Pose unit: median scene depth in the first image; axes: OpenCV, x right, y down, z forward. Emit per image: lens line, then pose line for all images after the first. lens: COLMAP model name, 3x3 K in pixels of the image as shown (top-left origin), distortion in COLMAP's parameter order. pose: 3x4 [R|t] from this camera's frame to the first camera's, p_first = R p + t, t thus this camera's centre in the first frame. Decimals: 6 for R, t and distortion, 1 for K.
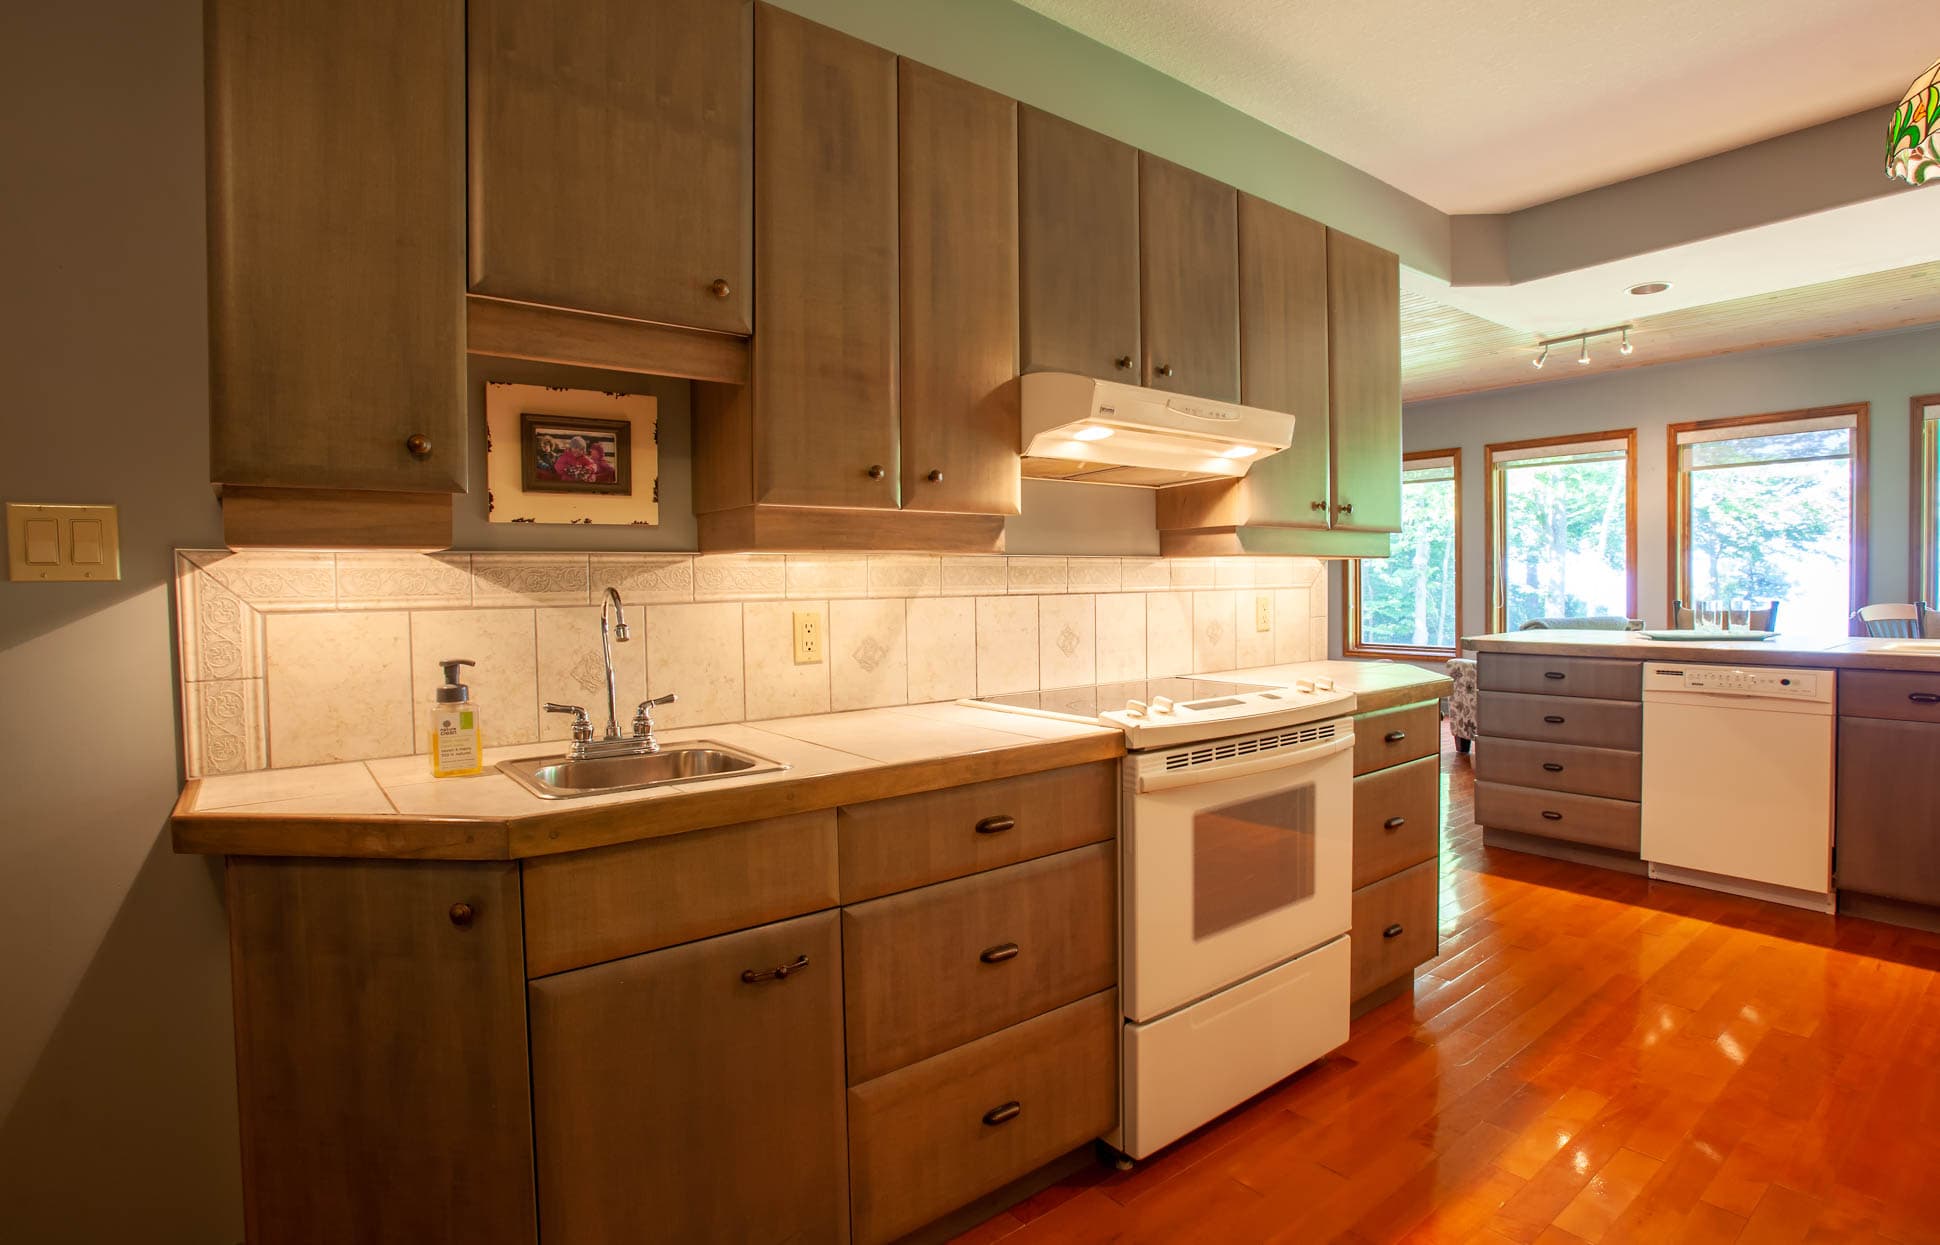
lens RADIAL K [[936.3, 0, 1064.5], [0, 936.3, 602.3], [0, 0, 1]] dist [-0.065206, 0.029386]
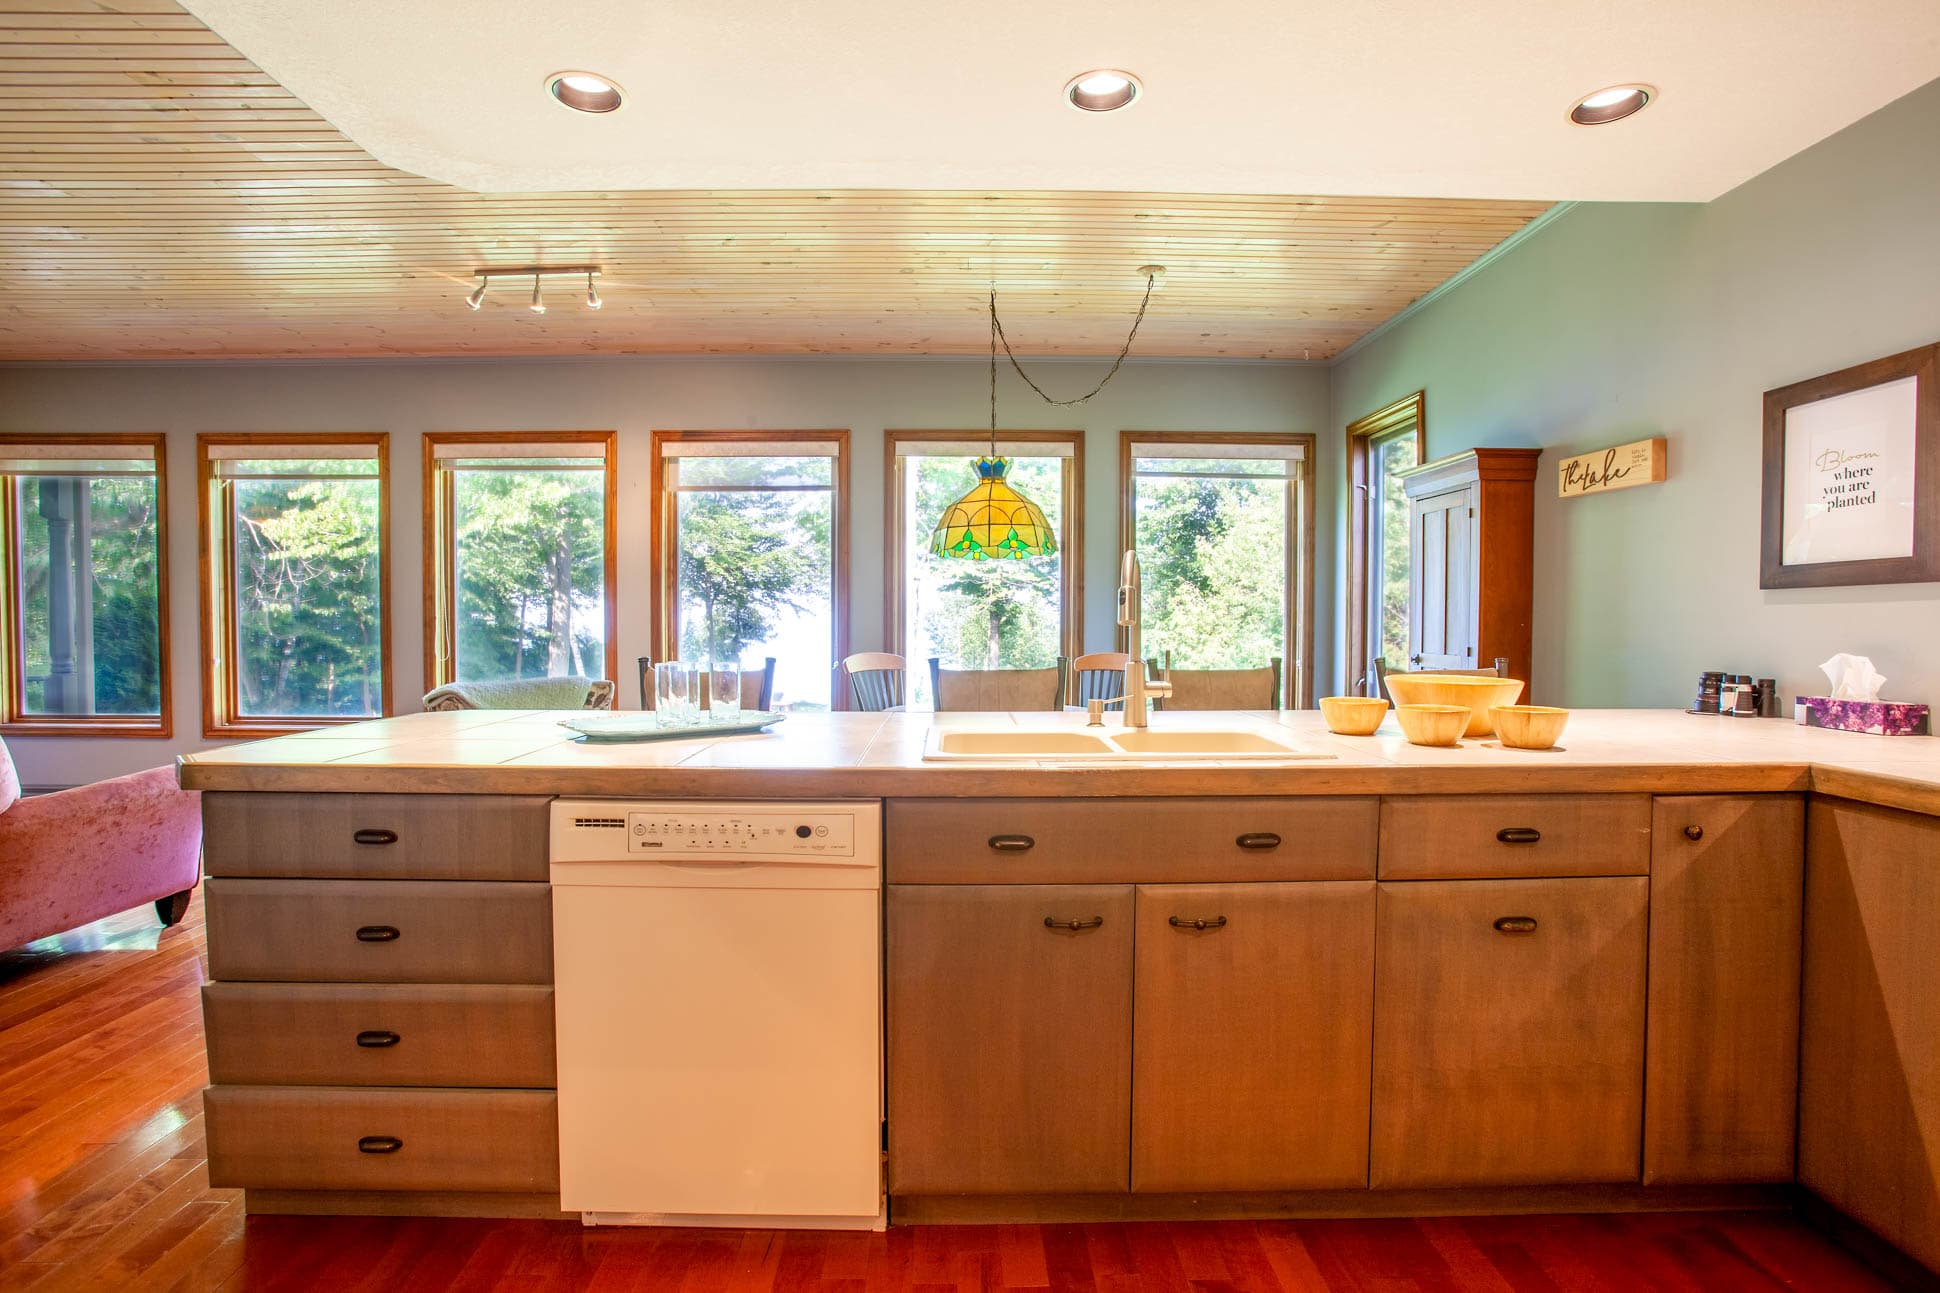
lens RADIAL K [[939.2, 0, 974.0], [0, 939.2, 635.7], [0, 0, 1]] dist [-0.070293, 0.045702]
pose [[0.626469, -0.001201, 0.779445, 0.238054], [0.008463, 0.999950, -0.005261, -0.008896], [-0.779400, 0.009892, 0.626448, 0.318480]]
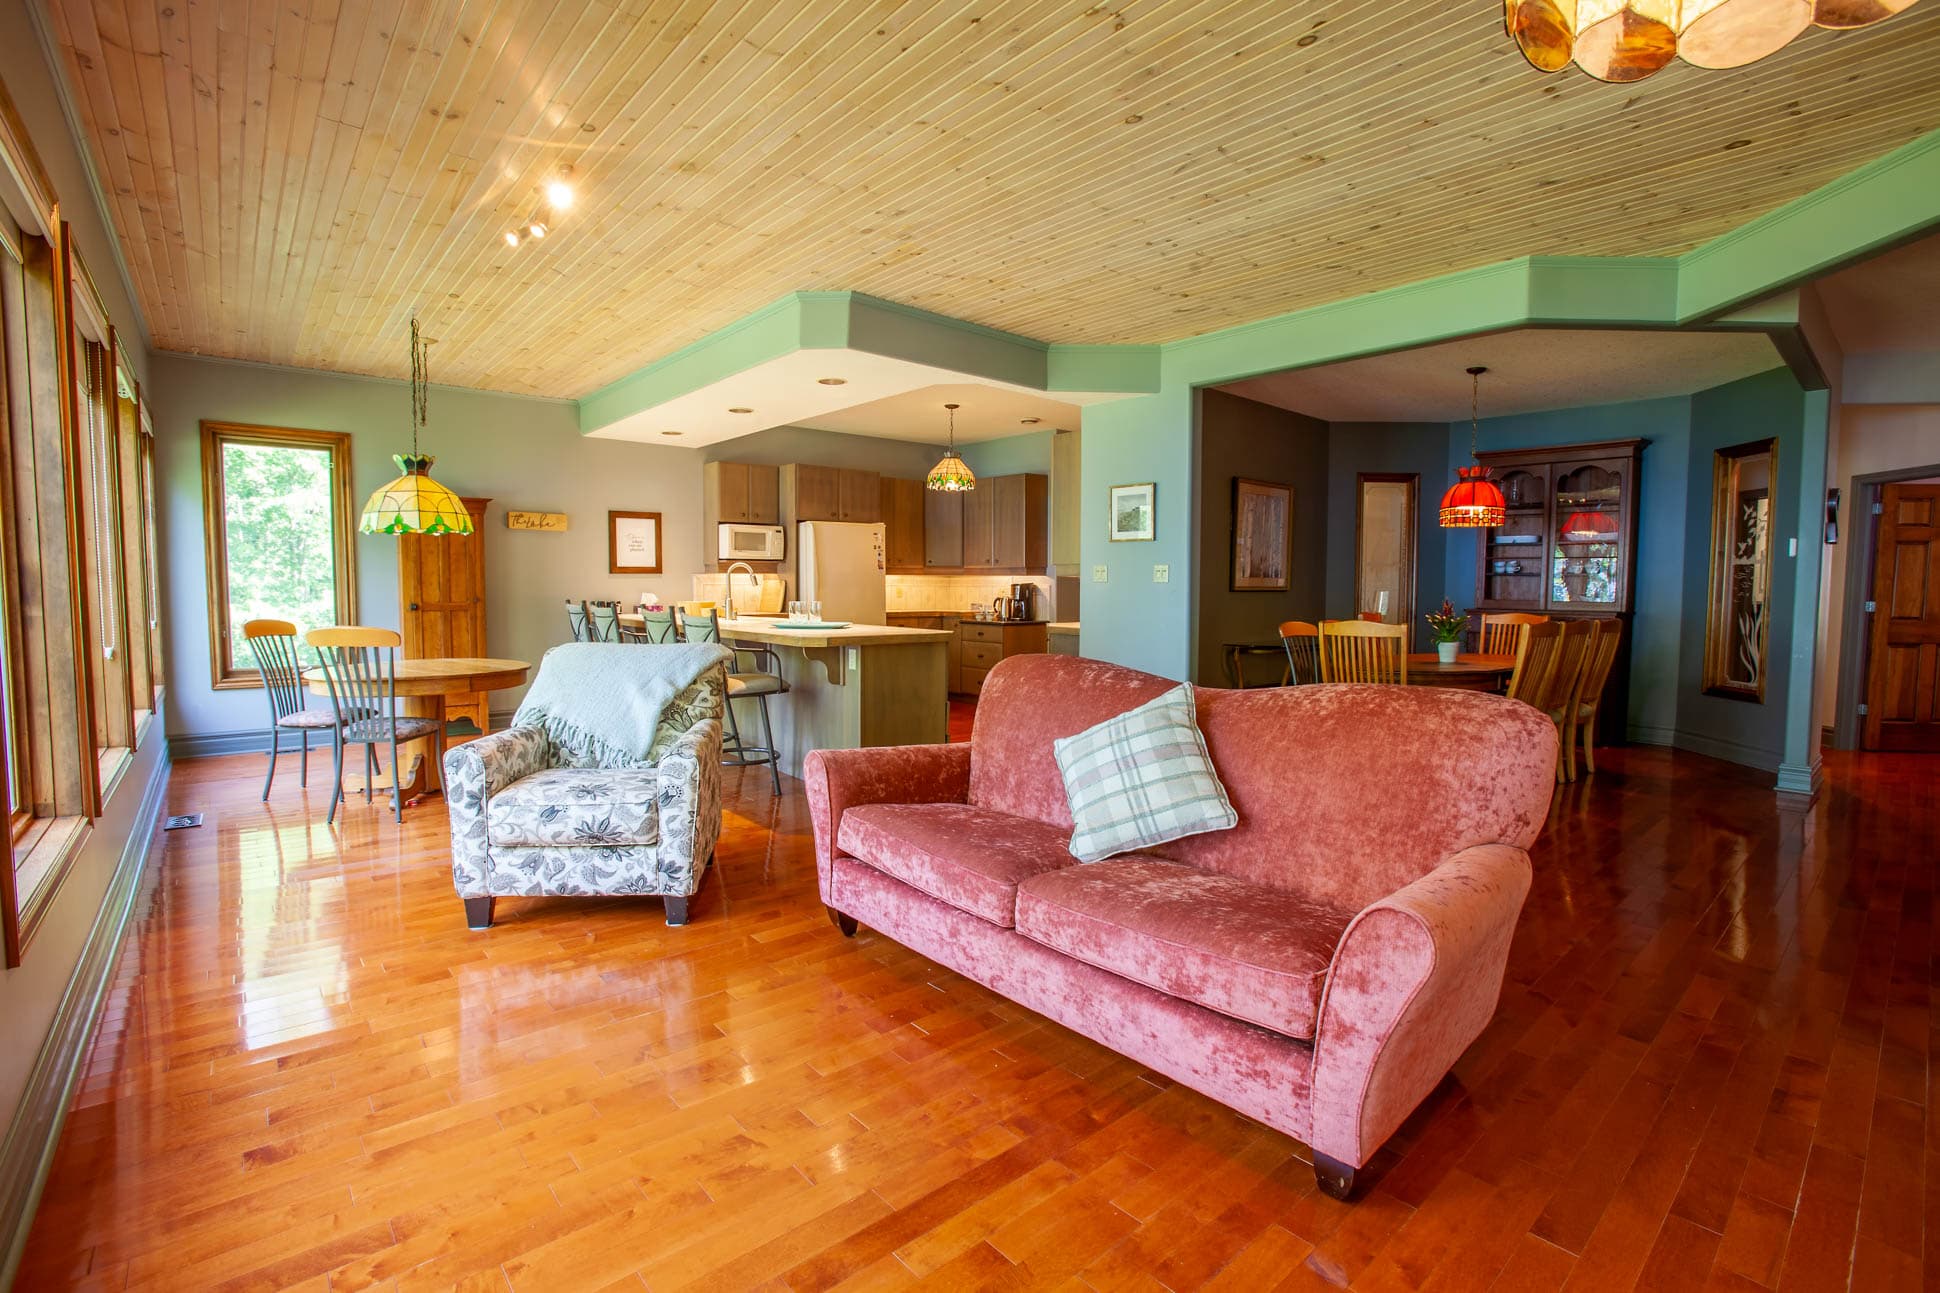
lens RADIAL K [[901.4, 0, 959.1], [0, 901.4, 643.1], [0, 0, 1]] dist [-0.064285, 0.039037]
pose [[-0.999910, 0.009293, 0.009668, 0.284154], [0.010129, 0.995860, 0.090338, -0.043042], [-0.008789, 0.090428, -0.995864, 1.661625]]
